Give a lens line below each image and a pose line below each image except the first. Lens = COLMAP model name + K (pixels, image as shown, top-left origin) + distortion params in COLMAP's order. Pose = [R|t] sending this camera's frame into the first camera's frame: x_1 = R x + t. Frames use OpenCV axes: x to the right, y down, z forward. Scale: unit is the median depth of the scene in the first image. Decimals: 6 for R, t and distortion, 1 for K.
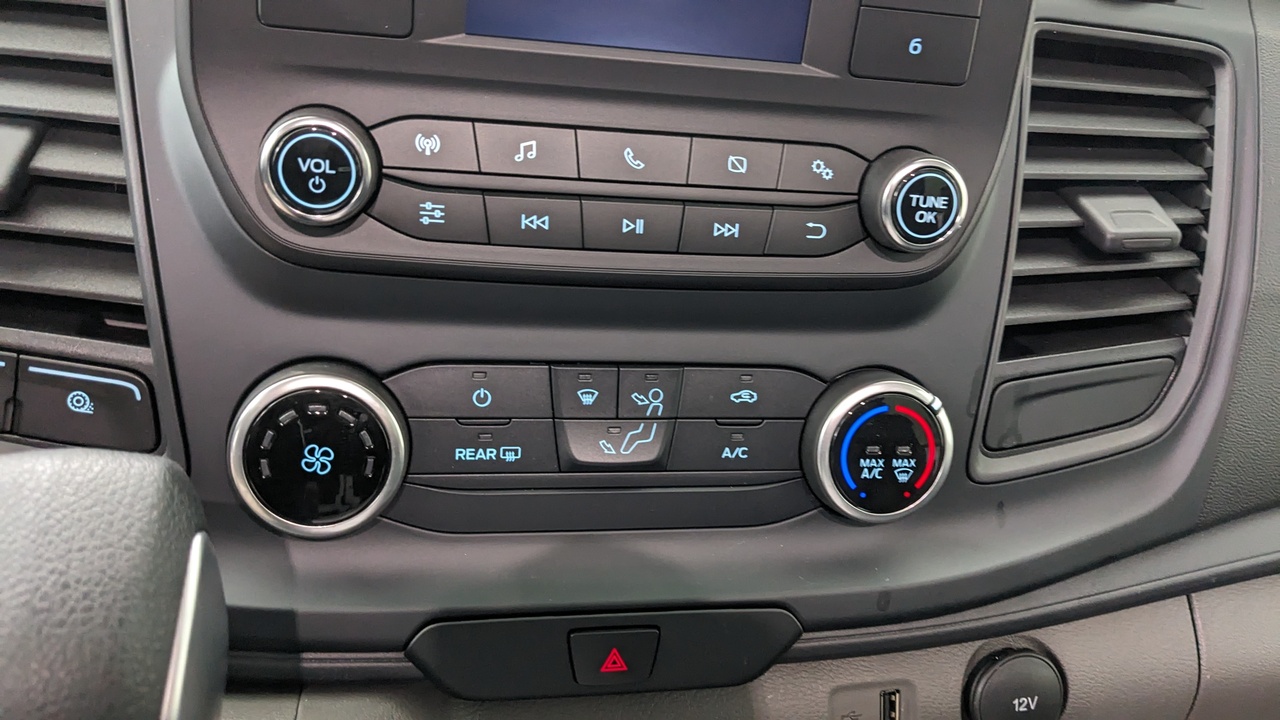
lens RADIAL K [[1020.9, 0, 636.6], [0, 1020.9, 363.5], [0, 0, 1]] dist [0.052517, -0.111437]
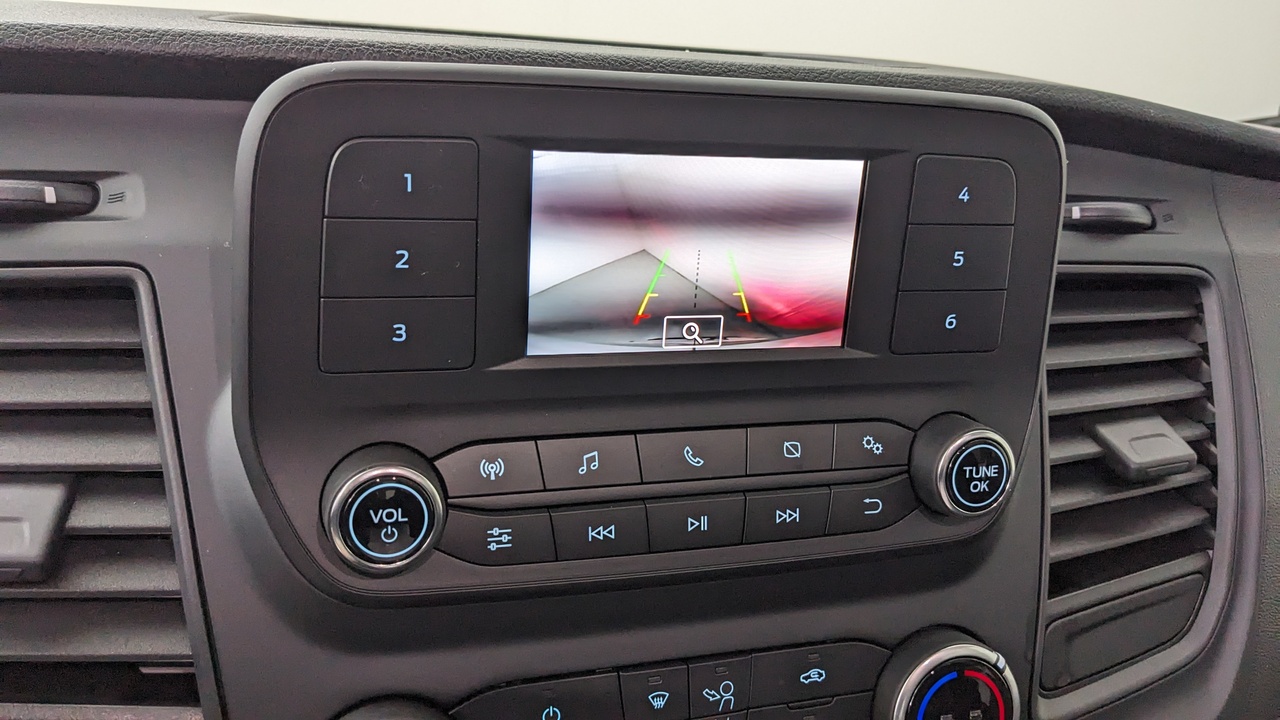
lens RADIAL K [[1020.9, 0, 630.9], [0, 1020.9, 330.2], [0, 0, 1]] dist [0.052517, -0.111437]
pose [[0.994002, -0.067997, 0.085648, -0.134280], [0.077990, 0.989788, -0.119321, -0.199644], [-0.076660, 0.125285, 0.989155, 0.006594]]
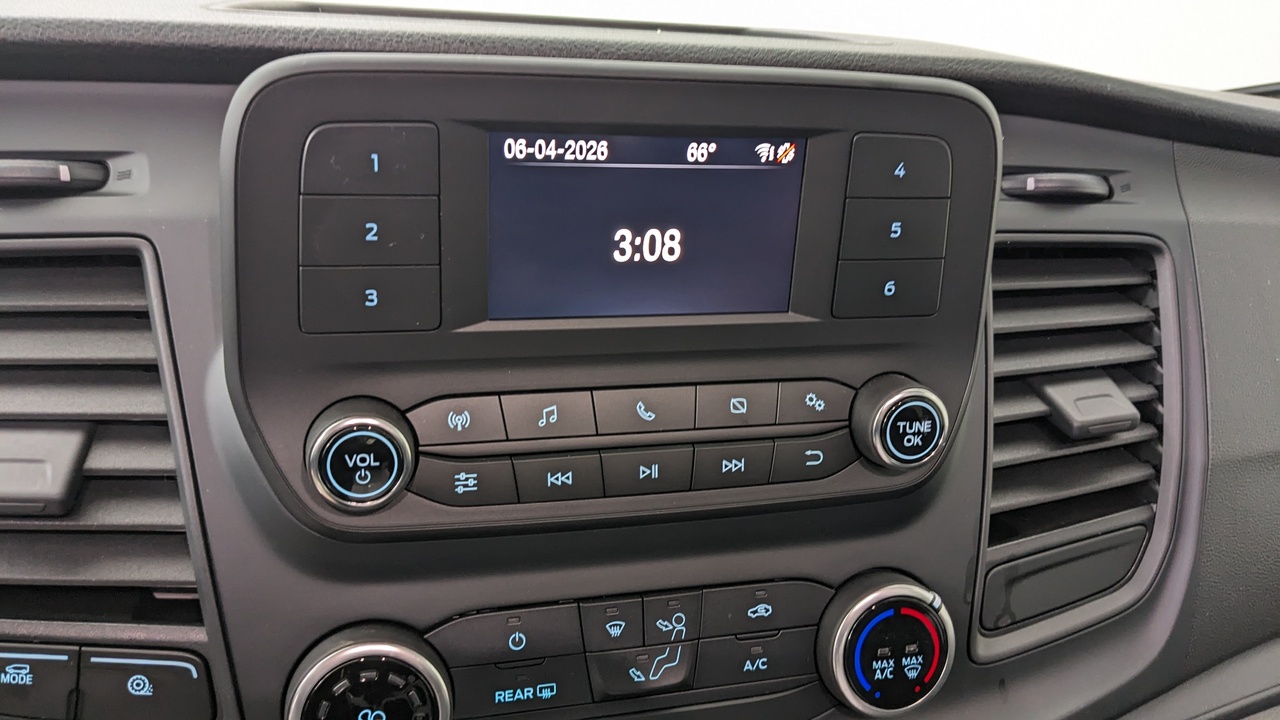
lens RADIAL K [[1020.9, 0, 641.8], [0, 1020.9, 341.5], [0, 0, 1]] dist [0.052517, -0.111437]
pose [[0.996751, -0.068399, 0.042522, -0.046089], [0.071476, 0.994570, -0.075648, -0.184117], [-0.037117, 0.078442, 0.996227, -0.088906]]
